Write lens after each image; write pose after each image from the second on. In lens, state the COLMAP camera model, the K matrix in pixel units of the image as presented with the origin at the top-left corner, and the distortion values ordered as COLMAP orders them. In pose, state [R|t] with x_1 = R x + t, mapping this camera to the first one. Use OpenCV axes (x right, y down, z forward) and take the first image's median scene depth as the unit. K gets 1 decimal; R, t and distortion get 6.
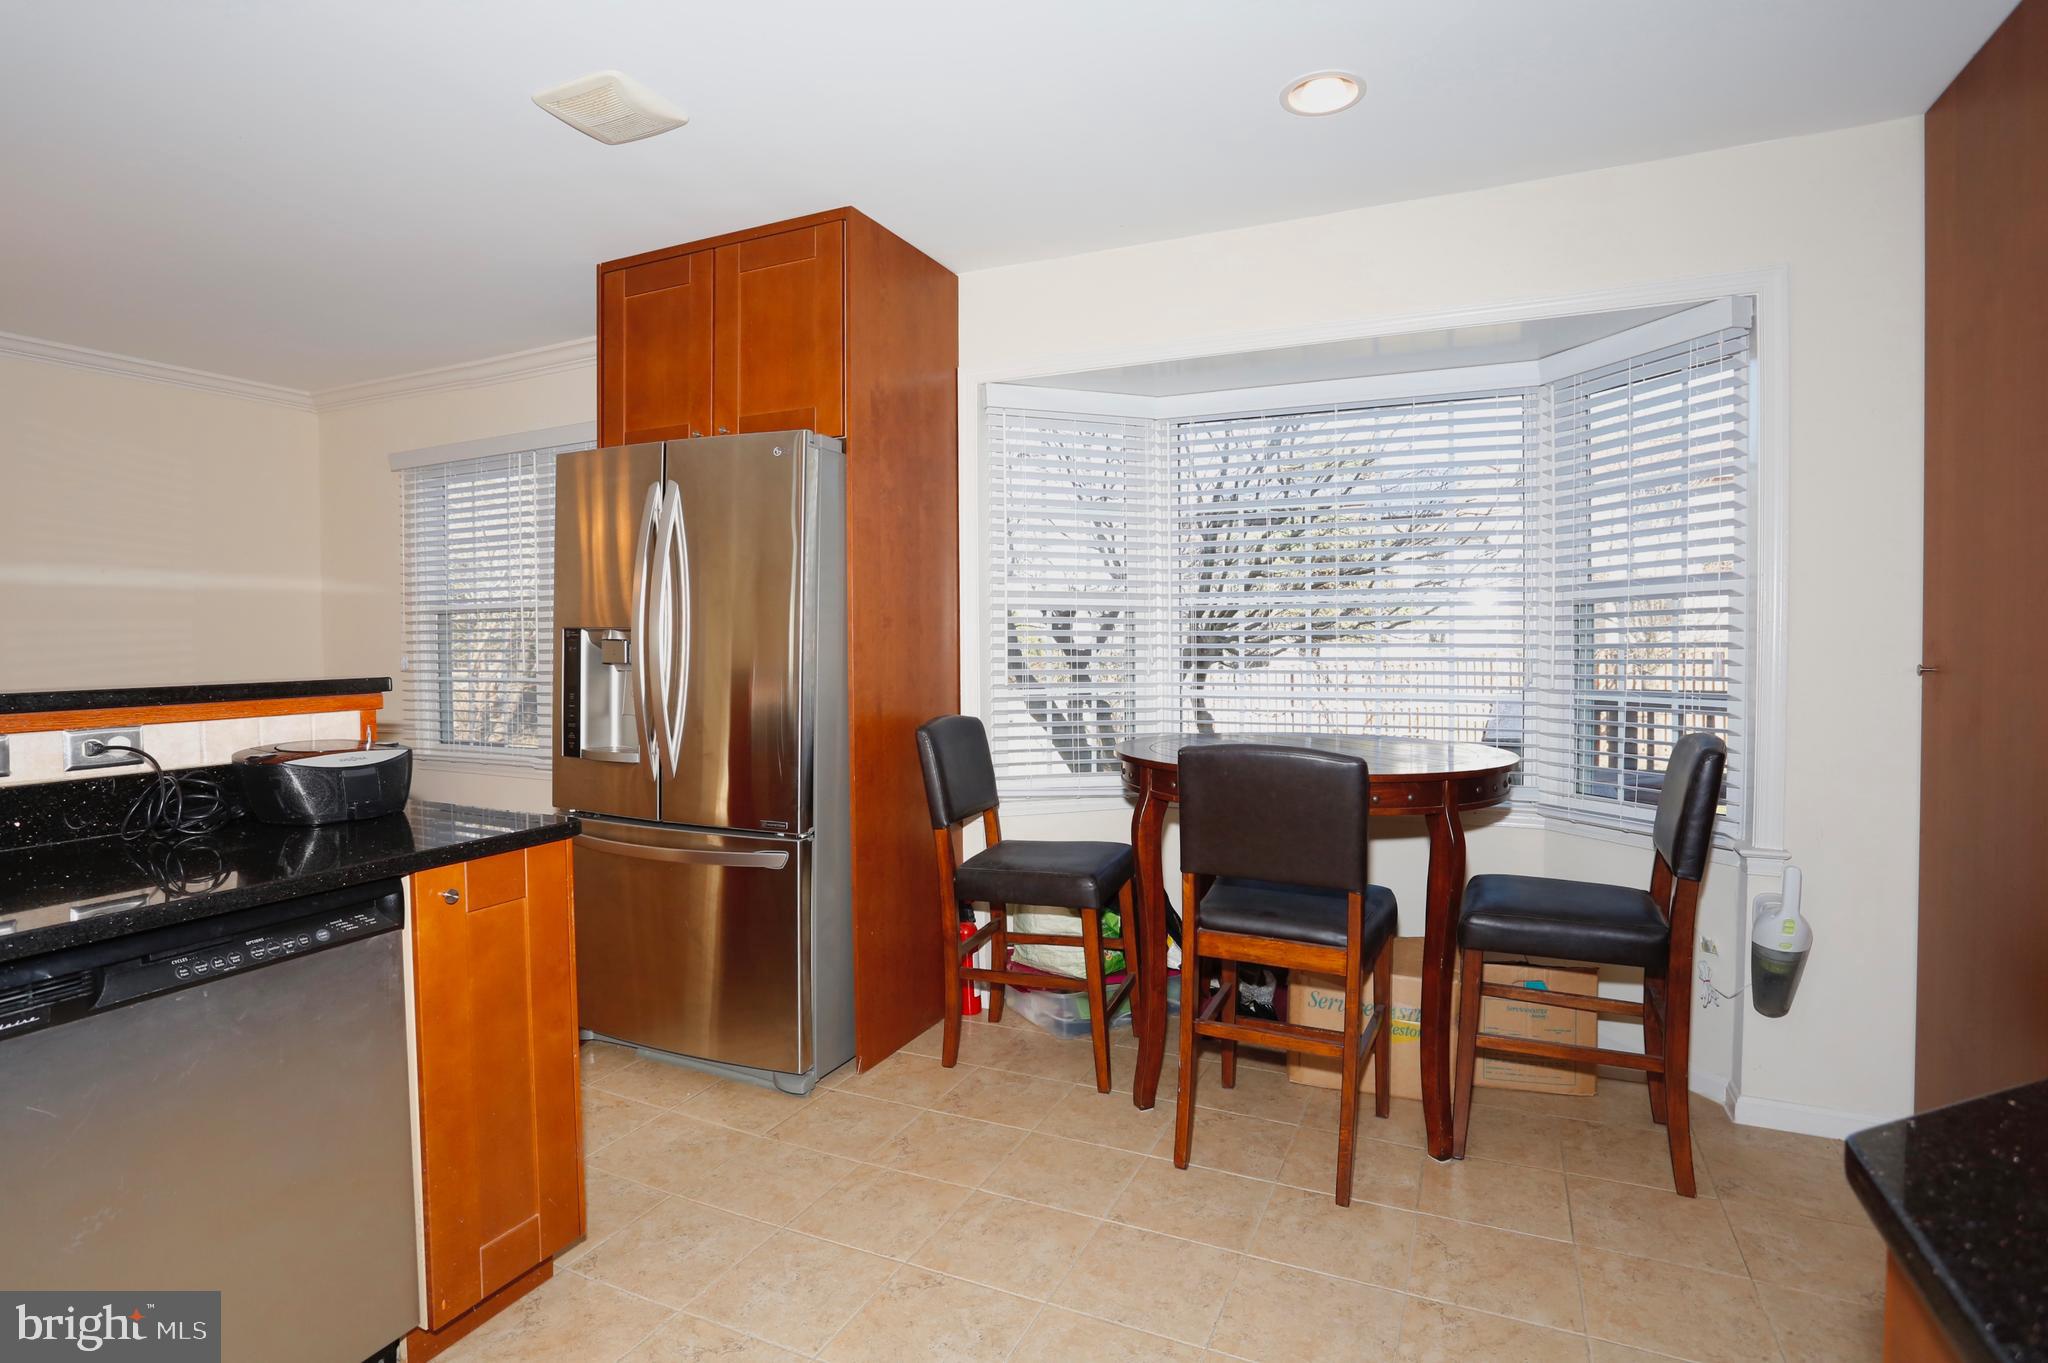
lens RADIAL K [[1007.8, 0, 1012.9], [0, 1007.8, 663.2], [0, 0, 1]] dist [-0.074674, 0.023760]
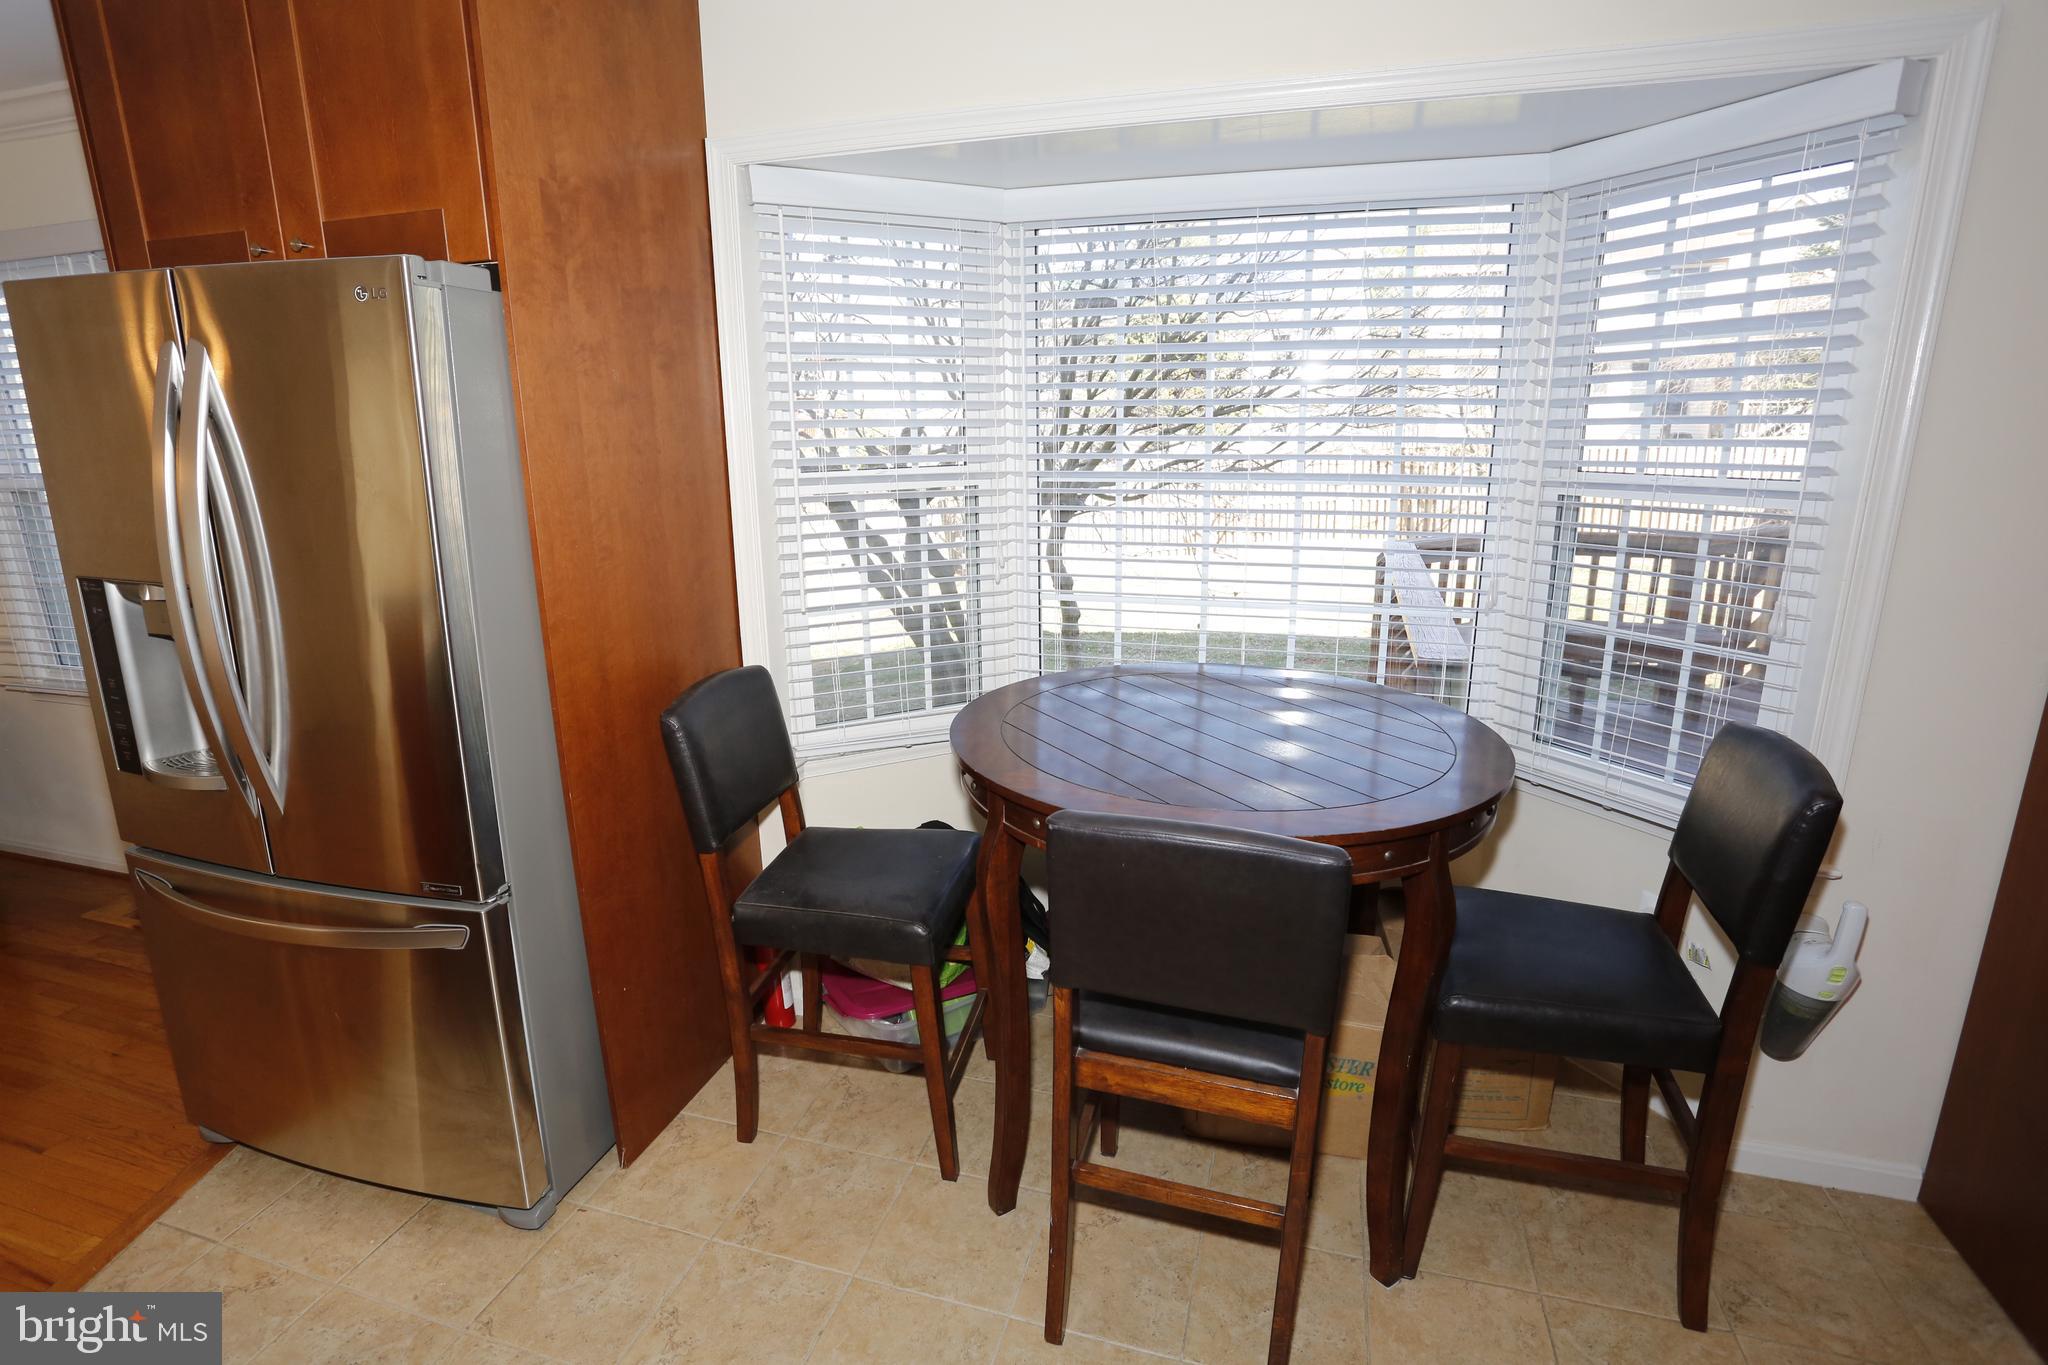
lens RADIAL K [[991.0, 0, 1010.2], [0, 991.0, 668.2], [0, 0, 1]] dist [-0.062990, 0.023222]
pose [[0.988985, -0.041358, 0.142120, 0.044430], [0.009516, 0.975950, 0.217786, -0.108423], [-0.147709, -0.214035, 0.965594, 0.331175]]
